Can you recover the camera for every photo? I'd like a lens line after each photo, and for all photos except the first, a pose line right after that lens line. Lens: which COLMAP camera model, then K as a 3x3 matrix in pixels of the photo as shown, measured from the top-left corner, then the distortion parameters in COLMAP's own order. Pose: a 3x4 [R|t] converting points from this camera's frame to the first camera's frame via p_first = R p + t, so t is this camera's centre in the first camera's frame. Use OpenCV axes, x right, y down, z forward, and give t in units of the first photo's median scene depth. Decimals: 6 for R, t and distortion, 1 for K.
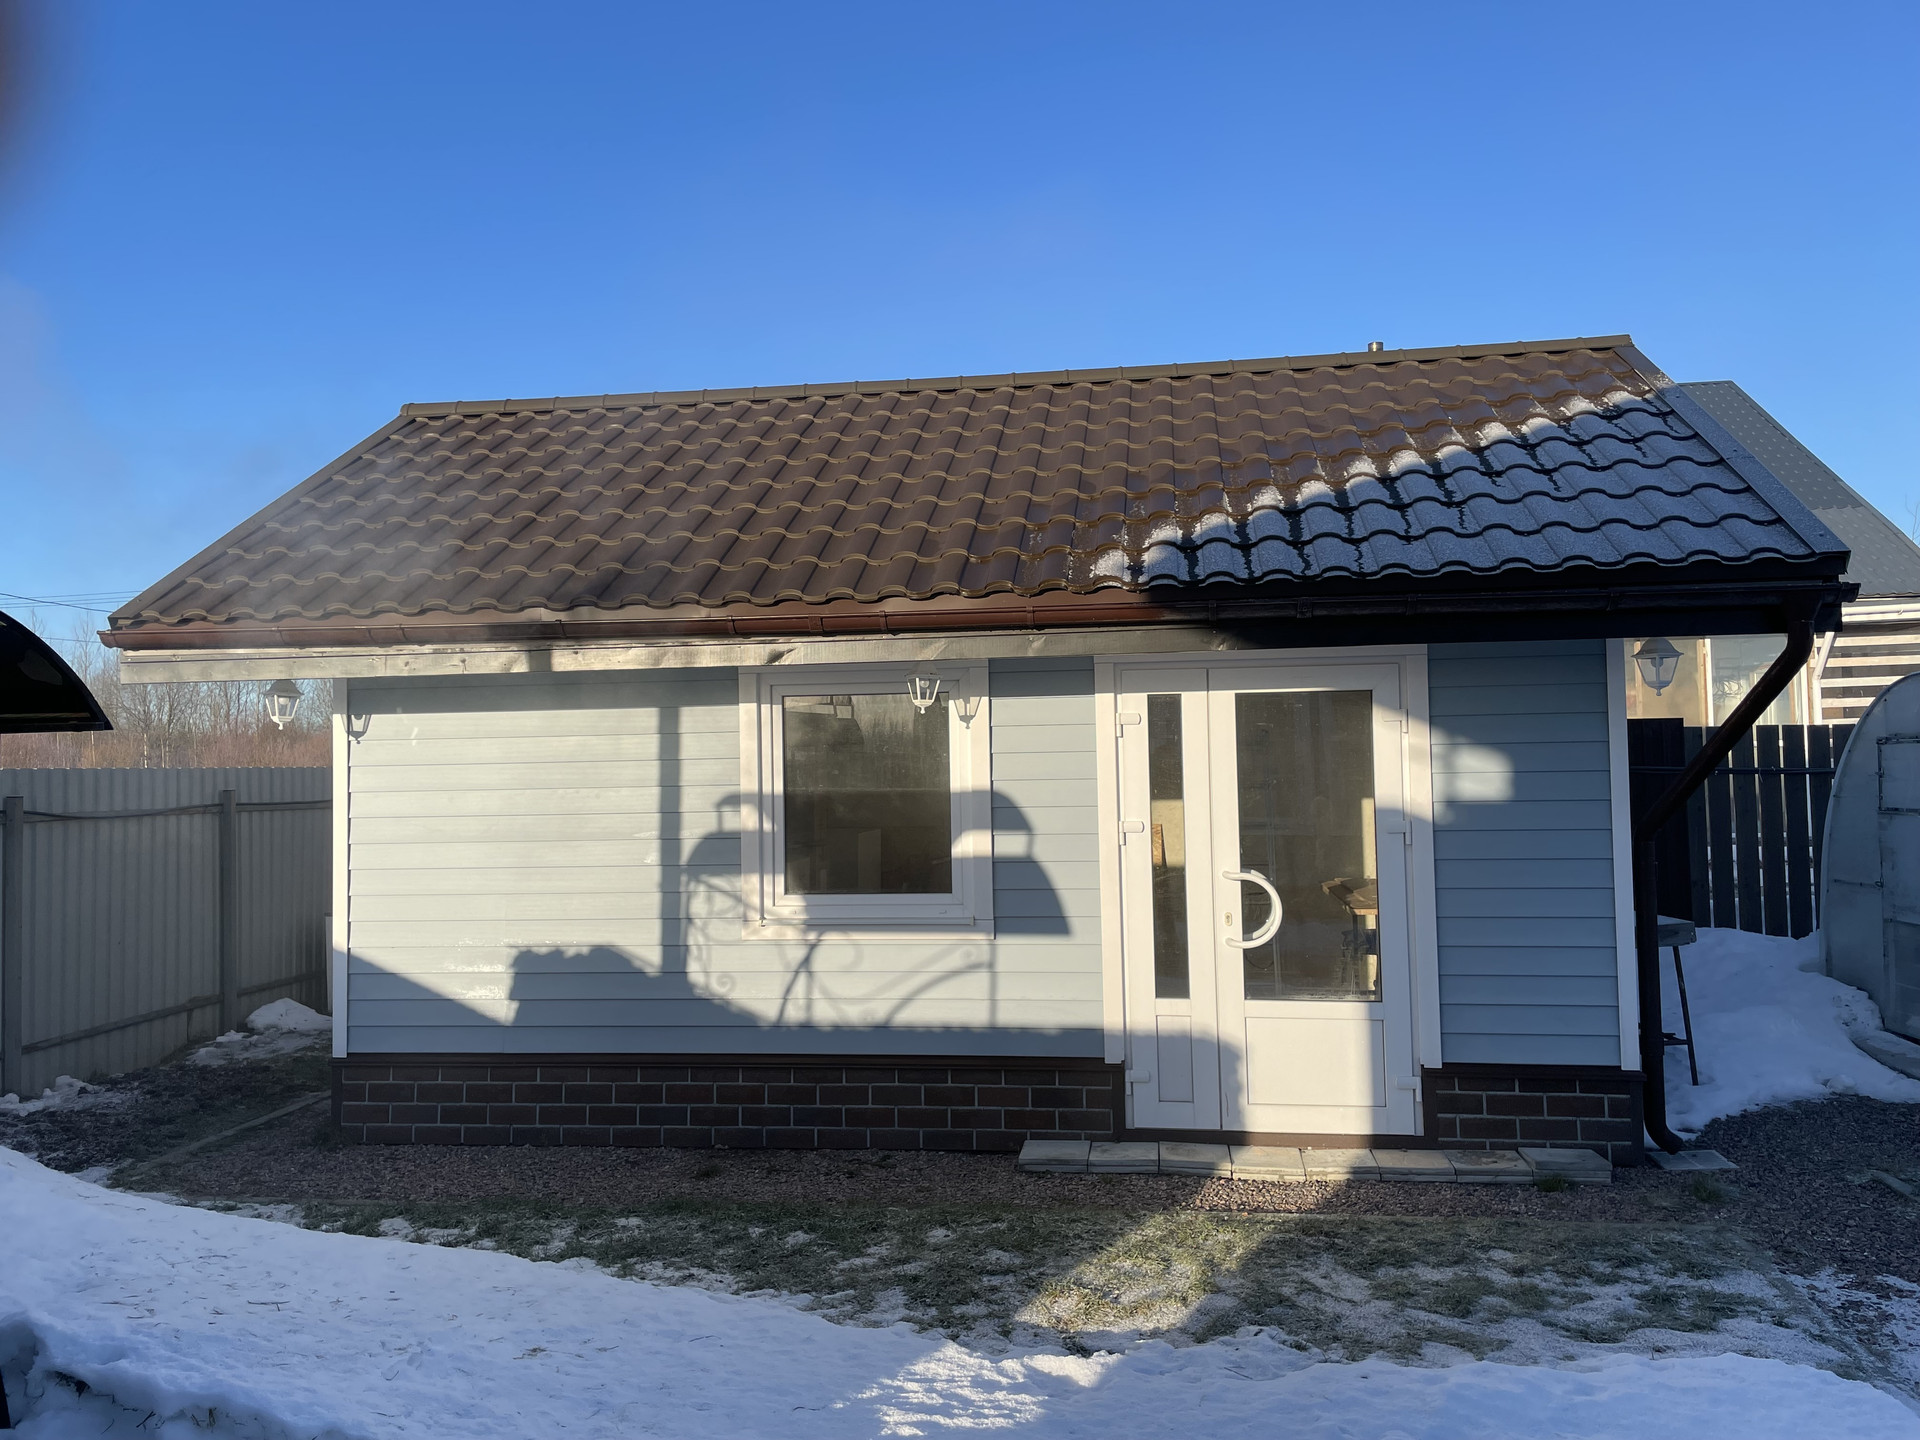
lens RADIAL K [[1445.2, 0, 954.9], [0, 1445.2, 722.4], [0, 0, 1]] dist [0.074162, -0.100727]
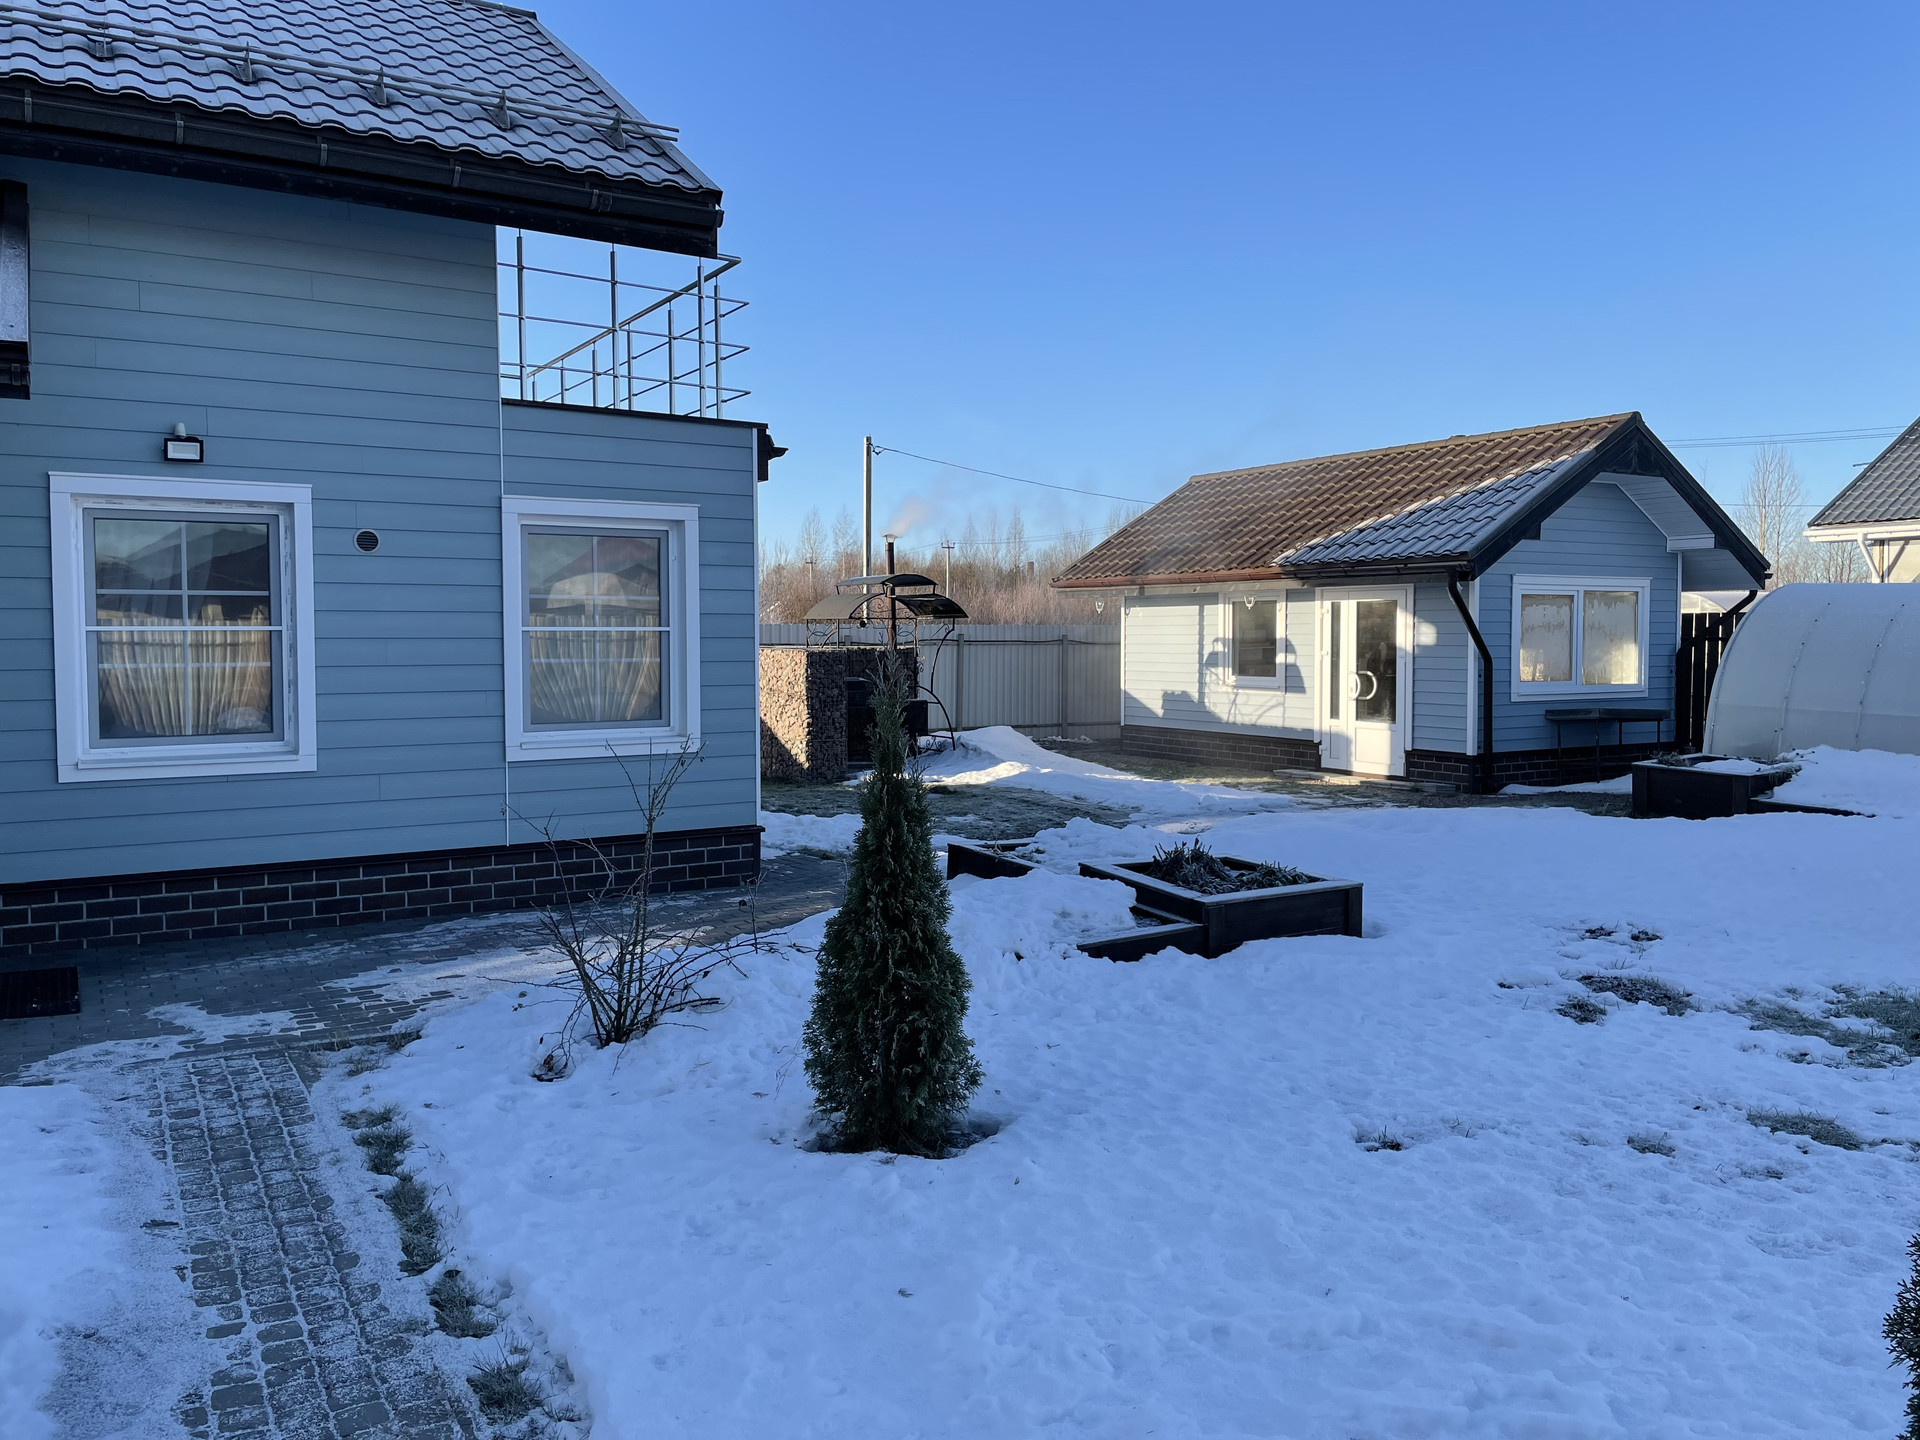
lens RADIAL K [[1445.2, 0, 968.0], [0, 1445.2, 693.7], [0, 0, 1]] dist [0.074162, -0.100727]
pose [[0.645989, 0.049138, -0.761764, 1.677477], [0.014789, 0.996933, 0.076849, -0.063888], [0.763204, -0.060910, 0.643281, -1.151254]]
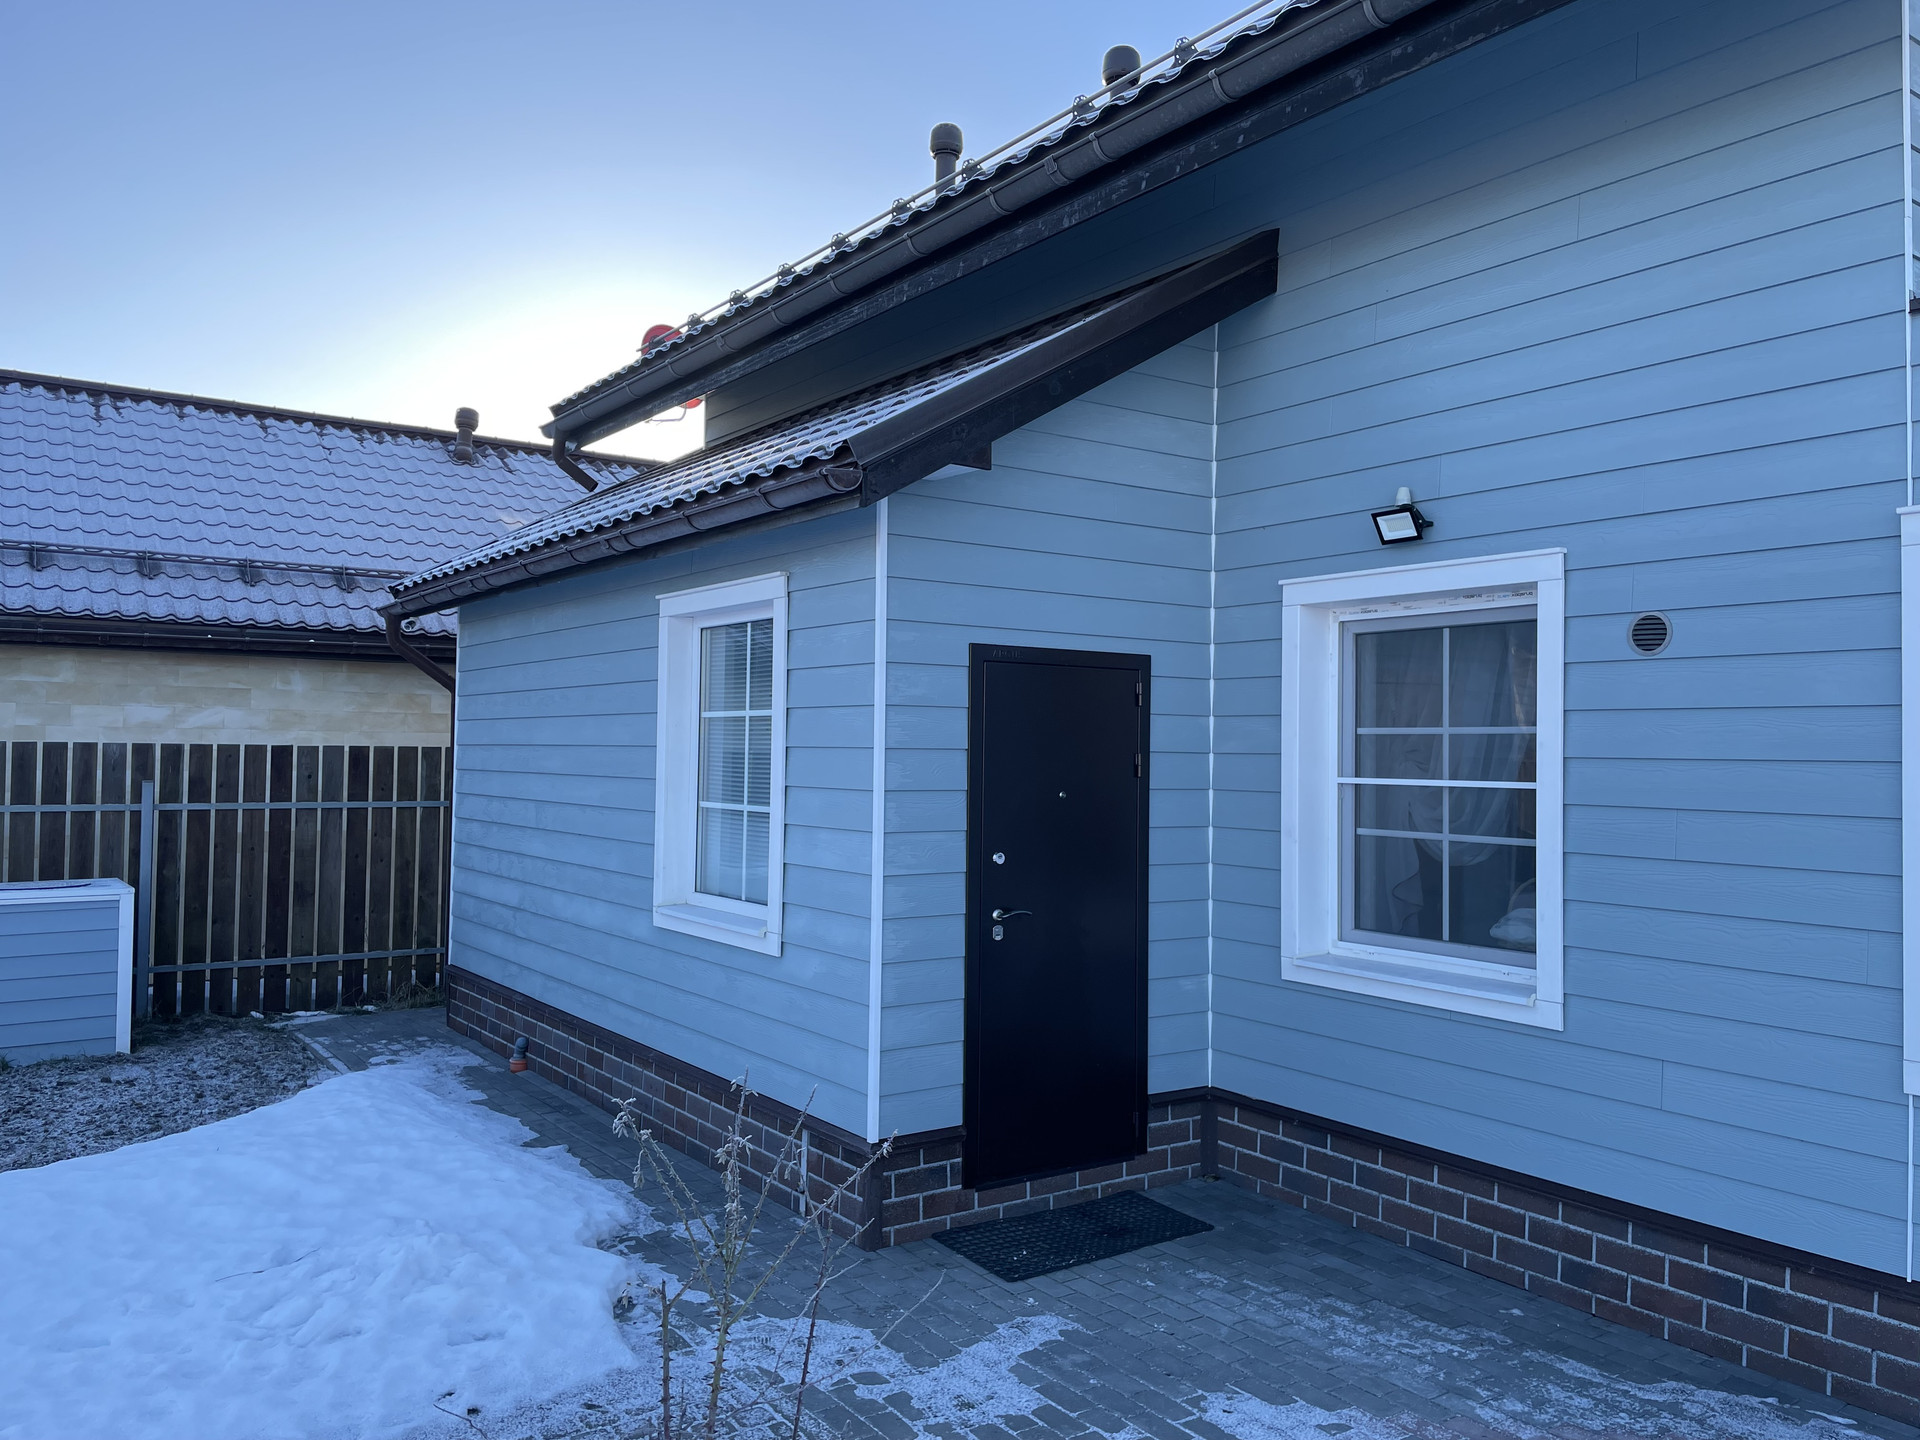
lens RADIAL K [[1445.2, 0, 955.2], [0, 1445.2, 707.7], [0, 0, 1]] dist [0.074162, -0.100727]
pose [[-0.721184, -0.012534, -0.692630, 1.092636], [0.022396, 0.998892, -0.041396, -0.048777], [0.692381, -0.045366, -0.720104, -0.446601]]
